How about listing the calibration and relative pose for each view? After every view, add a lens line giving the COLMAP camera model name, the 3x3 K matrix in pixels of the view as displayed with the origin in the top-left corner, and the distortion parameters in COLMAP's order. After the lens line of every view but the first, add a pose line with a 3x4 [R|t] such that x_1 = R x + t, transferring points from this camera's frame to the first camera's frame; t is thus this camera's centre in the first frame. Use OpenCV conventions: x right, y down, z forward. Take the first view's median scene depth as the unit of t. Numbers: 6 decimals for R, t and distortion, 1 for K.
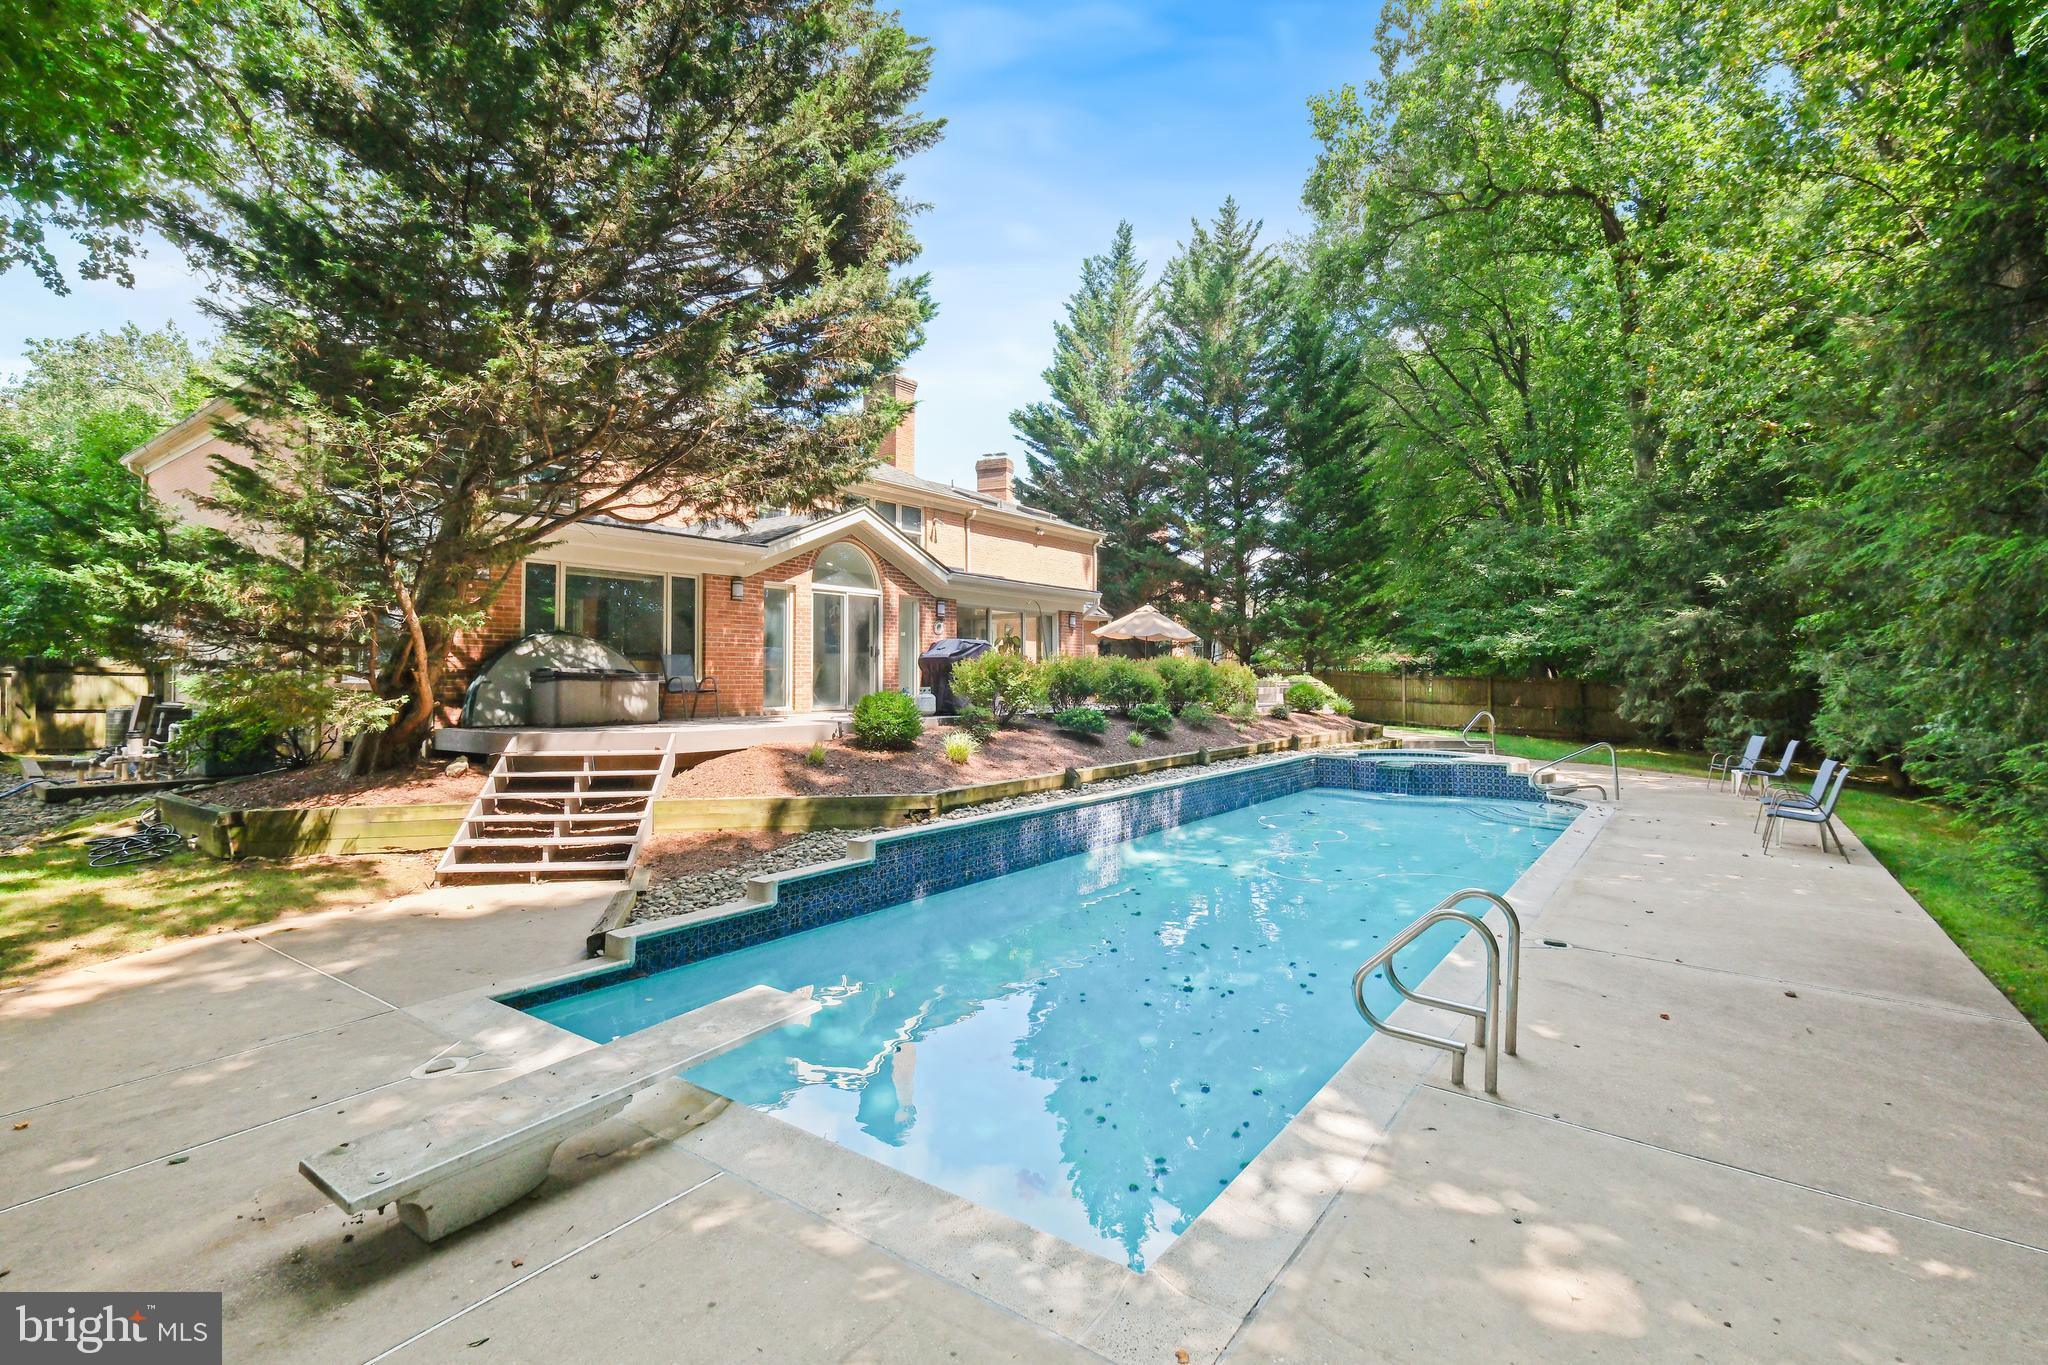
lens RADIAL K [[897.7, 0, 1014.2], [0, 897.7, 678.9], [0, 0, 1]] dist [0.009859, -0.000029]
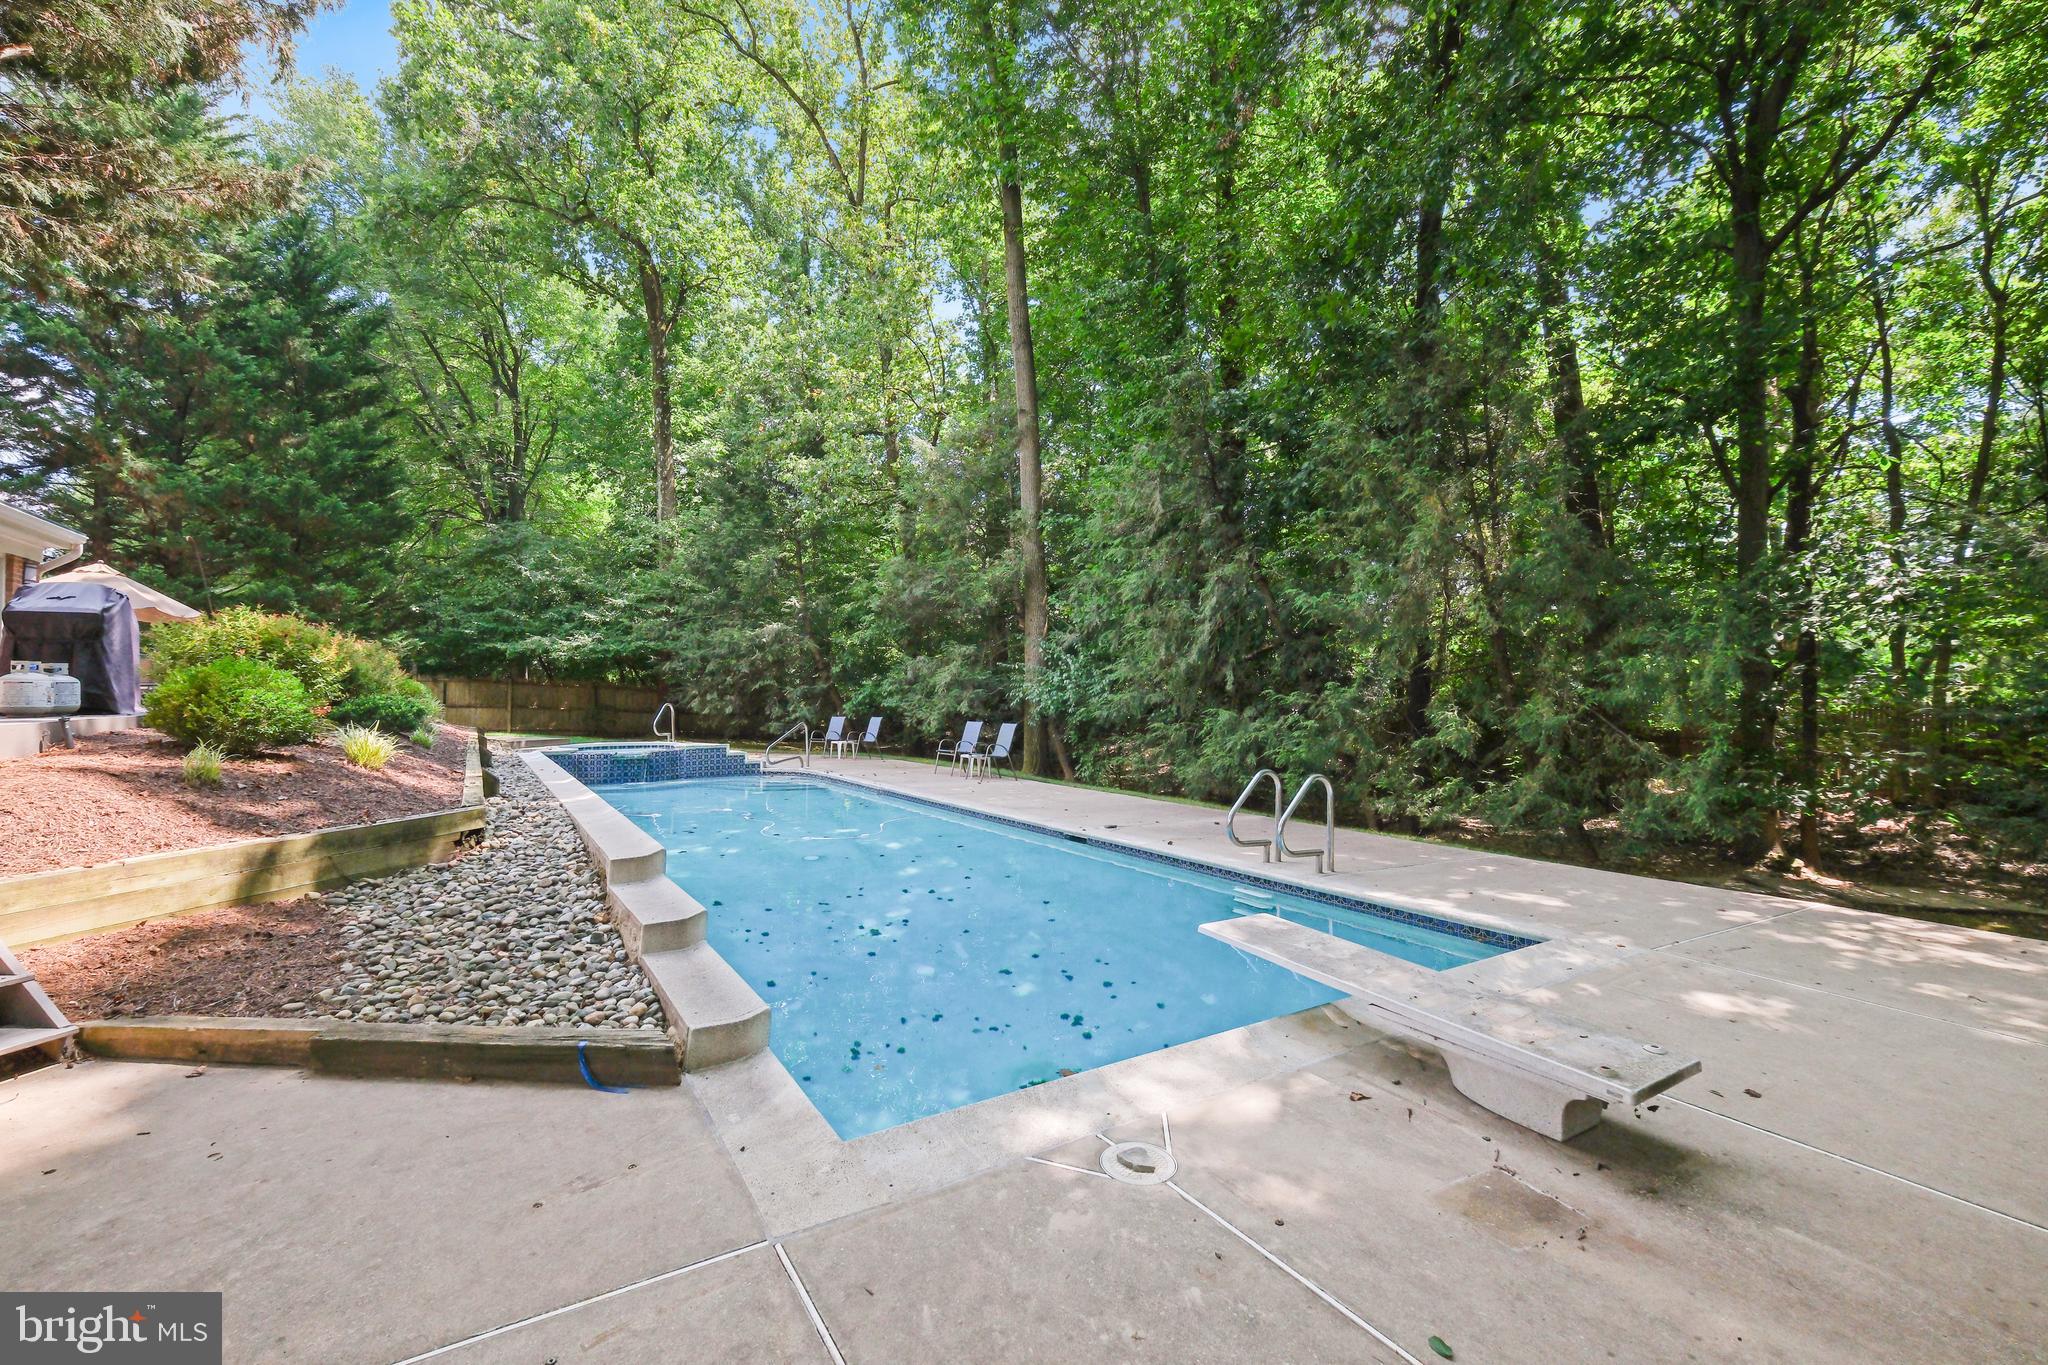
lens RADIAL K [[897.7, 0, 1007.0], [0, 897.7, 686.7], [0, 0, 1]] dist [0.009859, -0.000029]
pose [[0.369390, 0.009771, 0.929223, -0.593058], [-0.003040, 0.999952, -0.009306, 0.045568], [-0.929270, 0.000612, 0.369402, 0.398807]]
